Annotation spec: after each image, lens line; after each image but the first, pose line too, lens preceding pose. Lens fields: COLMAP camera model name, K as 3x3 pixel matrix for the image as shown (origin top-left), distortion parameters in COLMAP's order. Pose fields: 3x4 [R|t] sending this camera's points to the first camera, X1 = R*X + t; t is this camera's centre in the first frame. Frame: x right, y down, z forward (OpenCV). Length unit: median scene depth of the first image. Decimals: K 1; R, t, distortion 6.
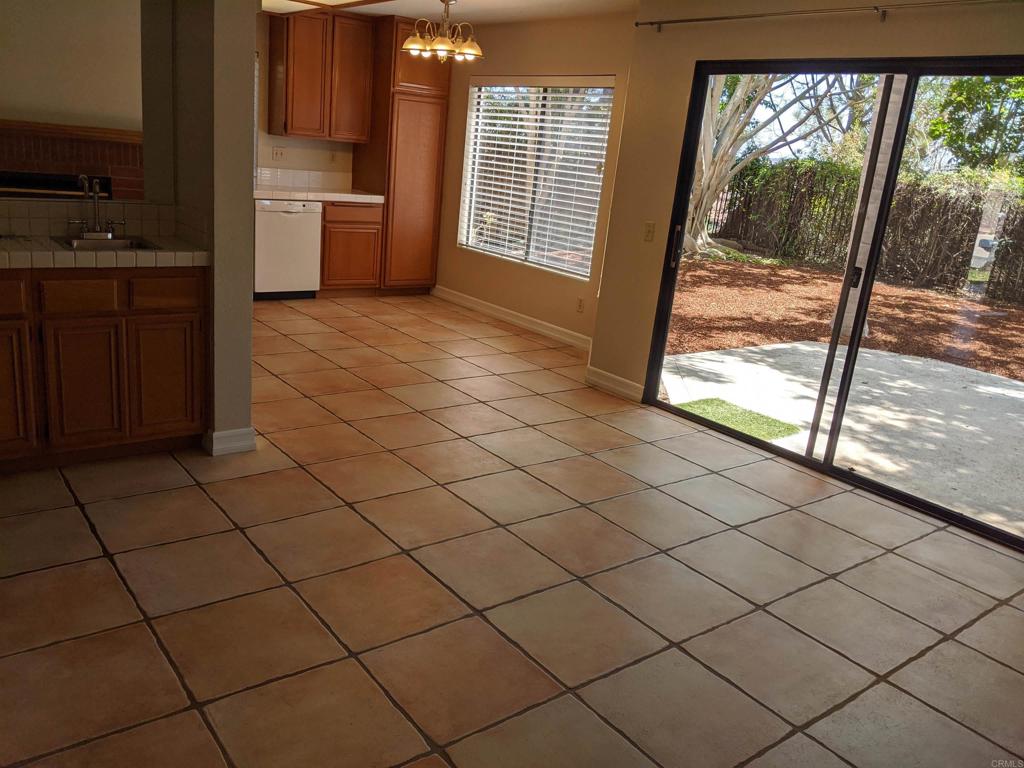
lens RADIAL K [[819.5, 0, 507.6], [0, 819.5, 383.8], [0, 0, 1]] dist [0.084005, -0.183670]
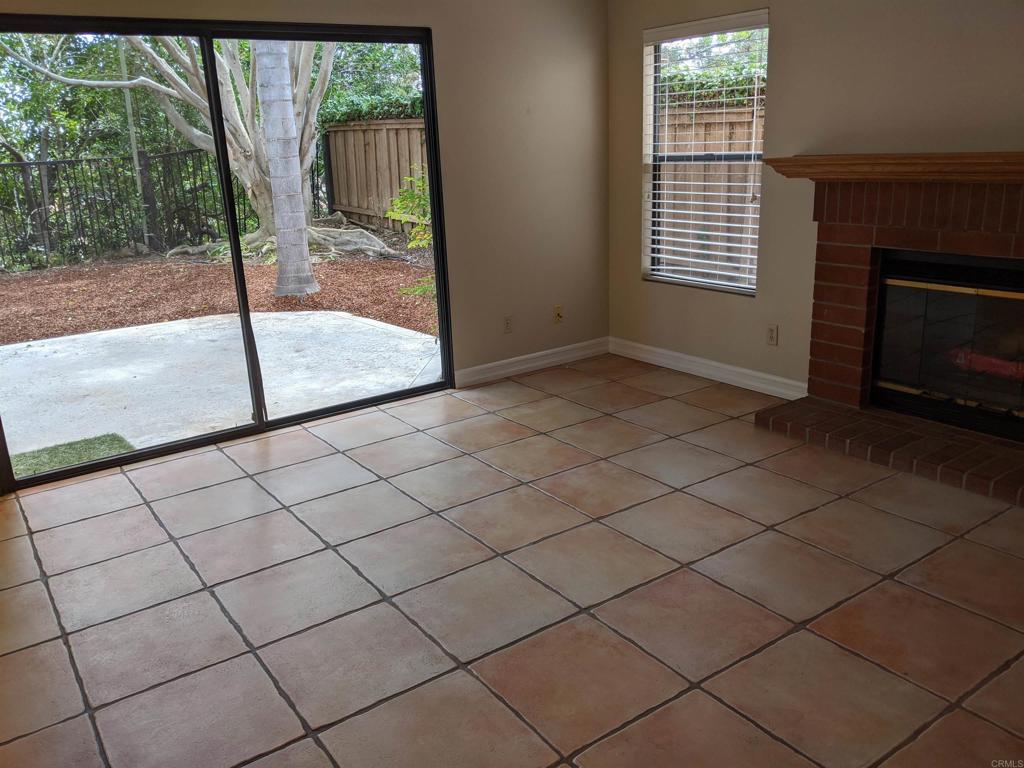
lens RADIAL K [[808.6, 0, 471.9], [0, 808.6, 381.3], [0, 0, 1]] dist [0.094003, -0.135157]
pose [[0.066044, -0.373677, 0.925205, -0.495244], [0.331548, 0.882765, 0.332869, -0.191034], [-0.941124, 0.284766, 0.182193, 0.525233]]
